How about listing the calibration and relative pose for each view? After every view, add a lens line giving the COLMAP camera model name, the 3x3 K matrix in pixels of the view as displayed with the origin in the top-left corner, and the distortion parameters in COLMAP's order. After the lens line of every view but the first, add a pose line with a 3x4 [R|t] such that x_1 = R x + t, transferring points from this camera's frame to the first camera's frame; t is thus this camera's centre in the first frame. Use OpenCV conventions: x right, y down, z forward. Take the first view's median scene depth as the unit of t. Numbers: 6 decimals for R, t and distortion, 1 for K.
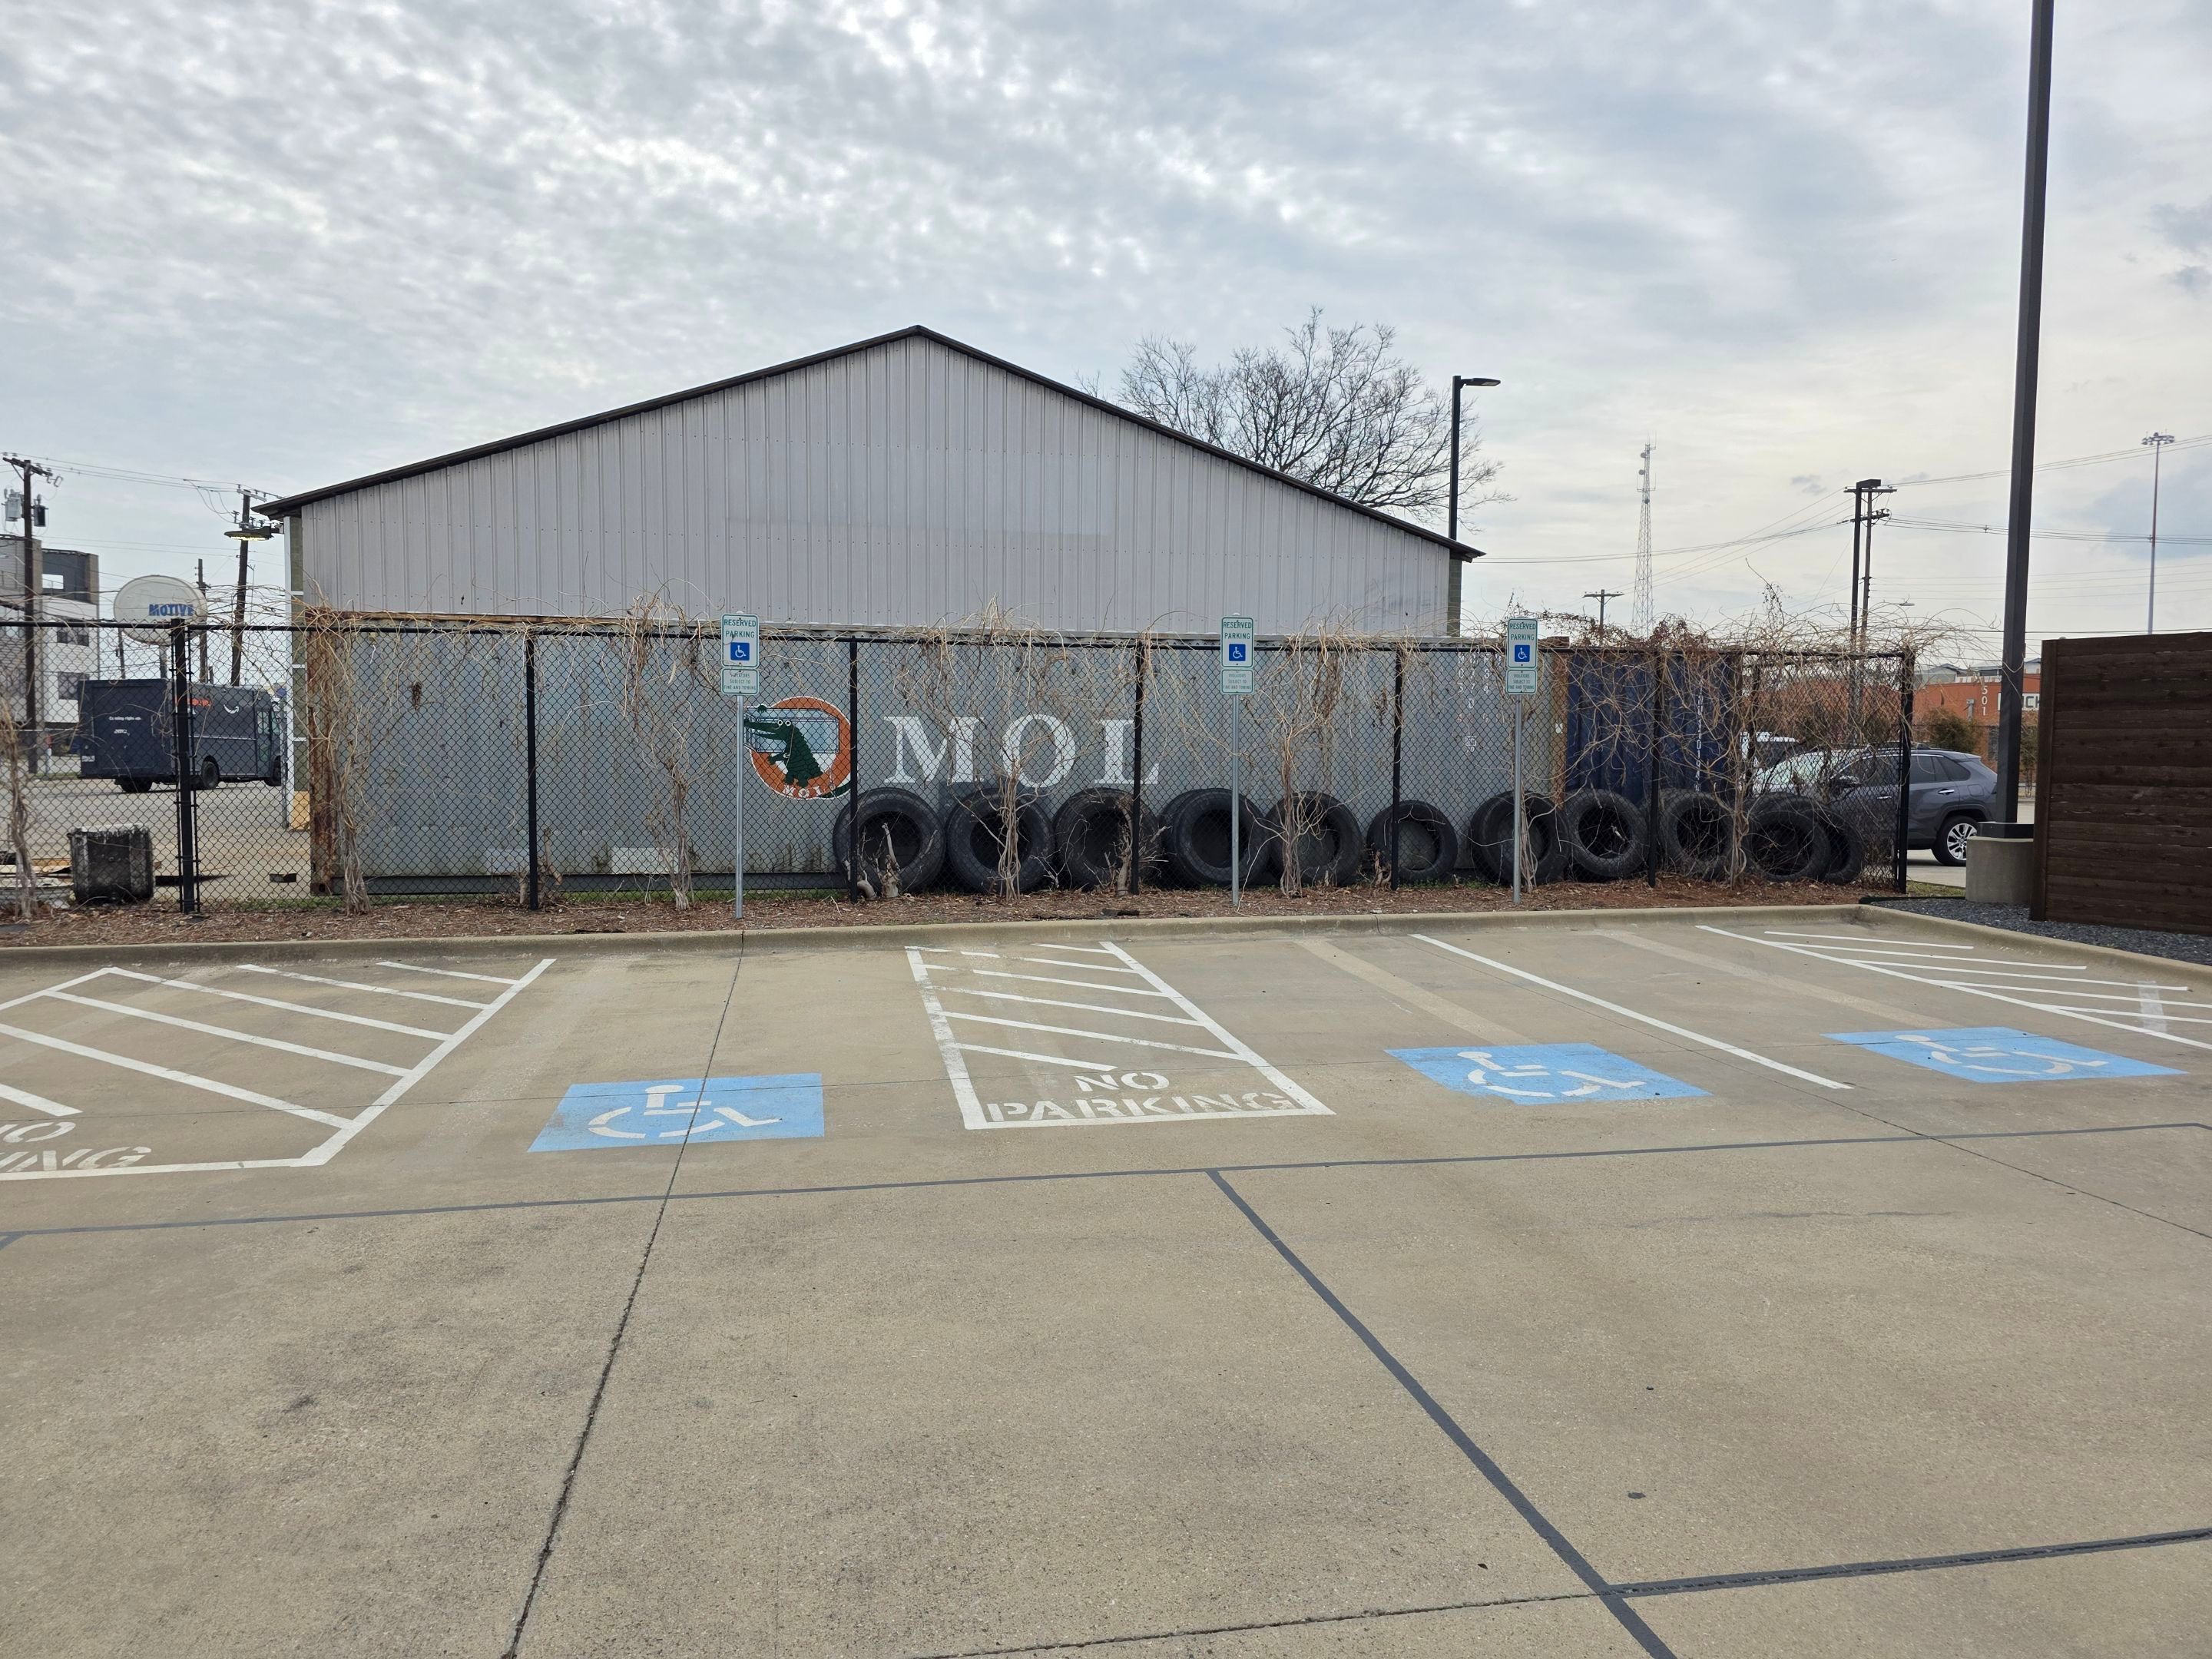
lens RADIAL K [[1500.9, 0, 1120.7], [0, 1500.9, 812.0], [0, 0, 1]] dist [0.050271, -0.058644]
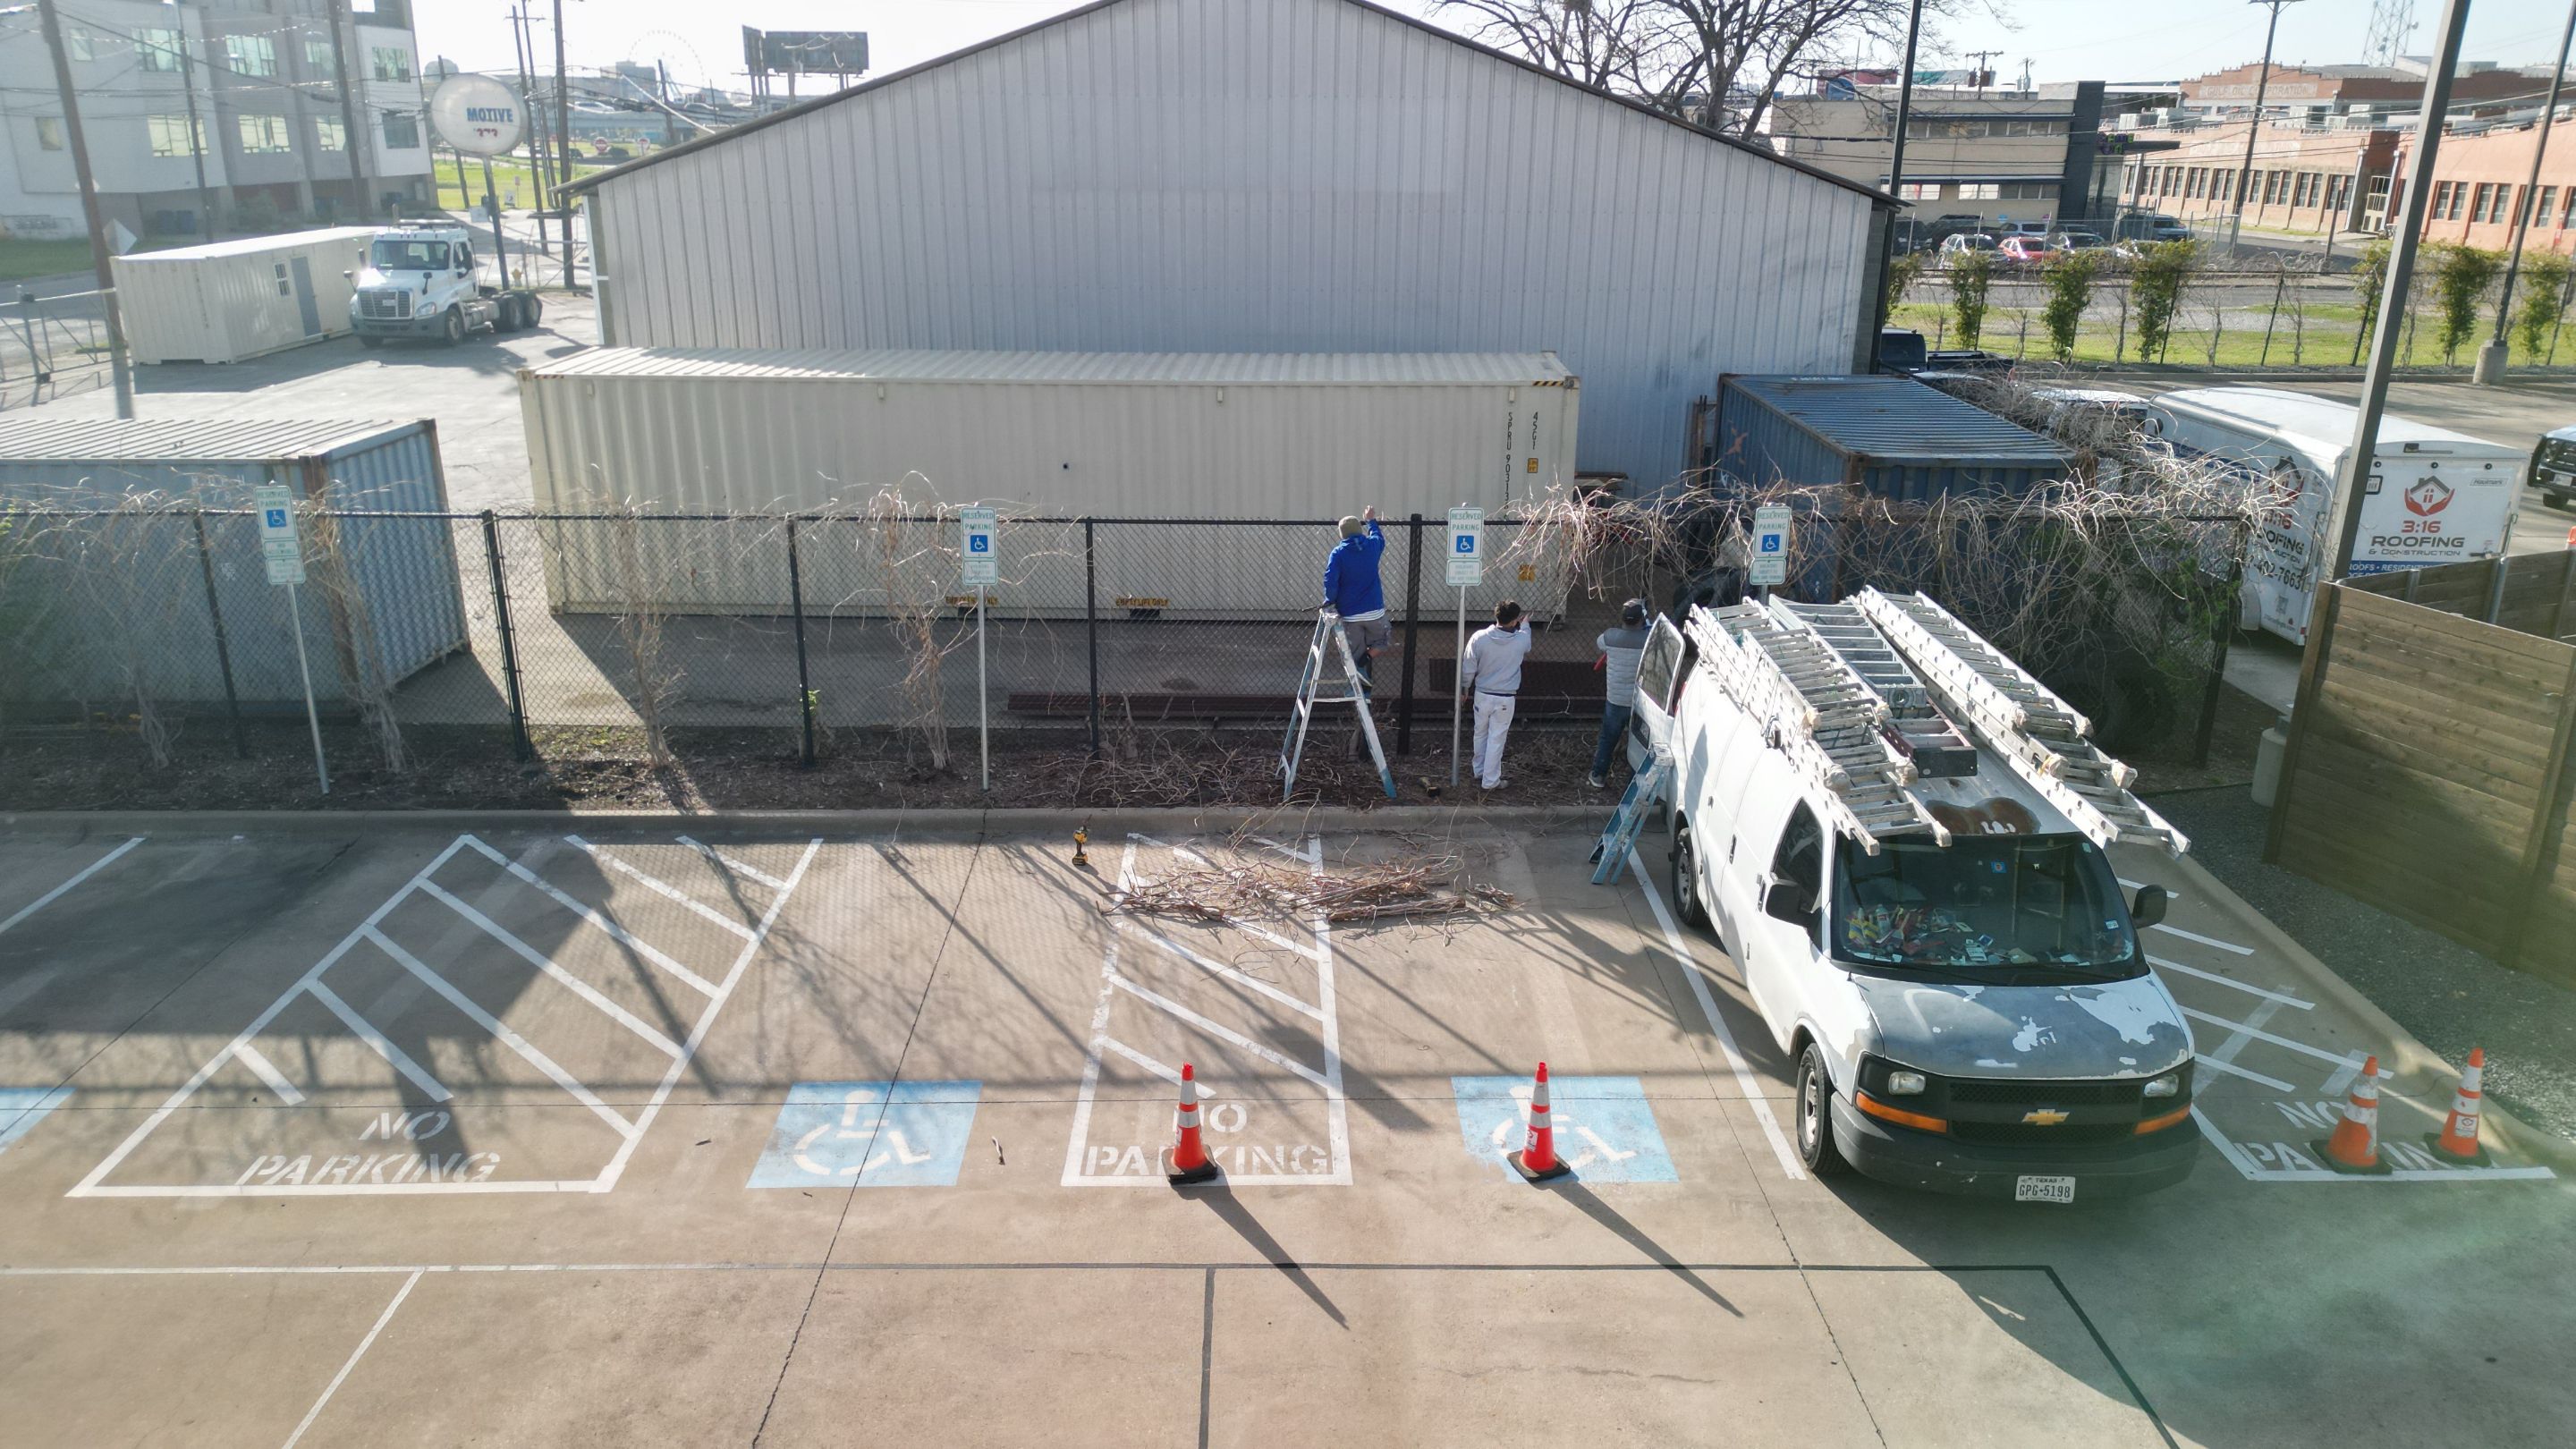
lens RADIAL K [[1830.9, 0, 1303.4], [0, 1830.9, 746.8], [0, 0, 1]] dist [0.035852, -0.025667]
pose [[0.984841, 0.058264, -0.163384, 0.296554], [-0.010849, 0.960748, 0.277210, -0.516993], [0.173122, -0.271235, 0.946816, -0.329607]]
